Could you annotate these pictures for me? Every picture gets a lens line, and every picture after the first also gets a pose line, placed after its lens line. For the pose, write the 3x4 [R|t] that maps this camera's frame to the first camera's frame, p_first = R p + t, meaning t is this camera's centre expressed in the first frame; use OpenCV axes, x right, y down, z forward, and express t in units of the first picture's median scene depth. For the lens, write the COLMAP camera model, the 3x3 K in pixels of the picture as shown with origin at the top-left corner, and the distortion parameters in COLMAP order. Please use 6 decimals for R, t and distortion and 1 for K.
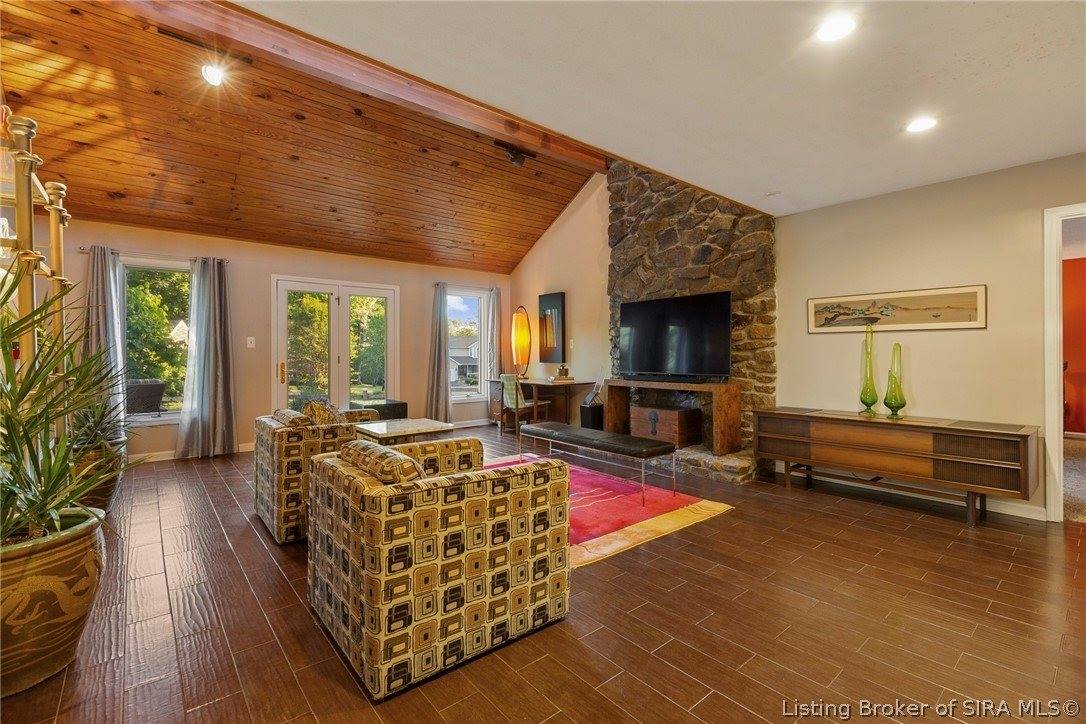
lens RADIAL K [[488.5, 0, 543.3], [0, 488.5, 355.8], [0, 0, 1]] dist [0.000373, 0.000034]
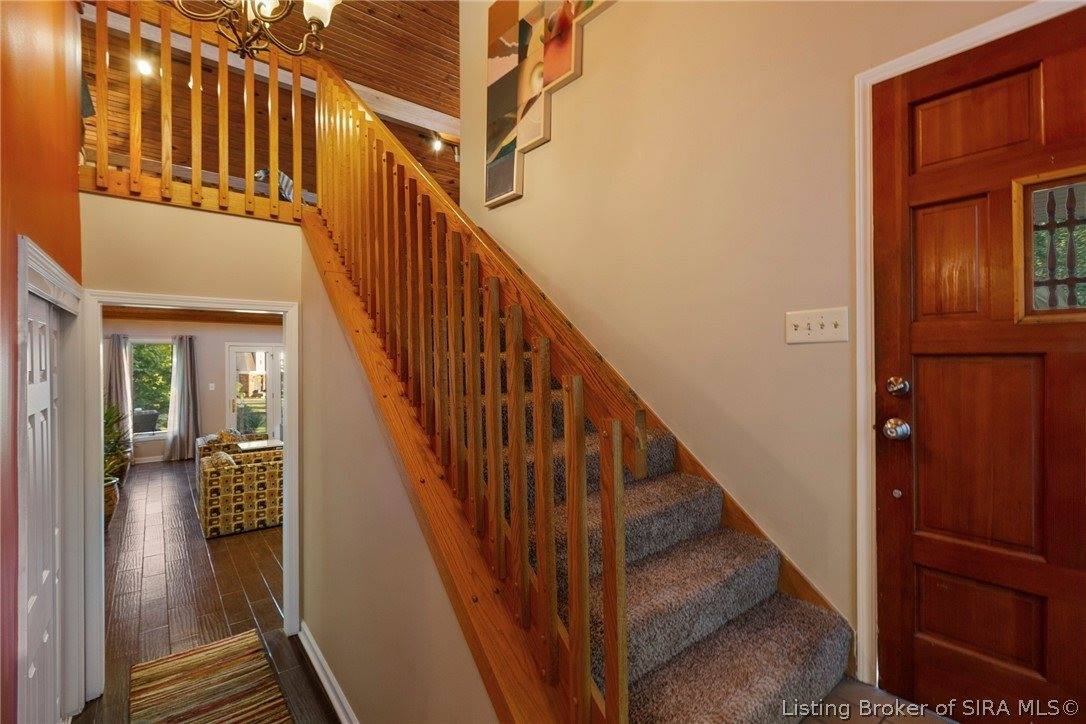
lens RADIAL K [[486.7, 0, 543.0], [0, 486.7, 362.0], [0, 0, 1]] dist [0.000243, -0.000556]
pose [[0.999758, -0.005633, -0.021264, 0.540922], [0.005708, 0.999978, 0.003454, -0.115252], [0.021244, -0.003574, 0.999768, -0.585471]]
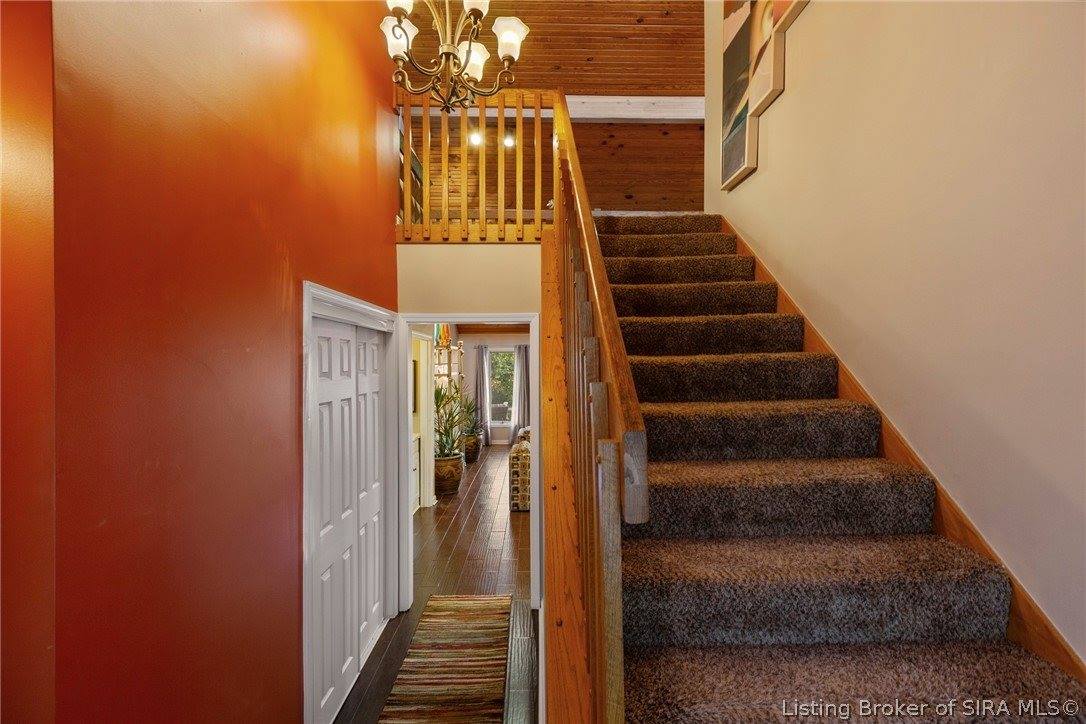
lens RADIAL K [[489.6, 0, 543.0], [0, 489.6, 367.5], [0, 0, 1]] dist [0.000013, 0.000257]
pose [[0.780158, -0.003270, -0.625574, 0.649849], [0.005284, 0.999985, 0.001363, -0.114155], [0.625560, -0.004369, 0.780164, -0.515595]]
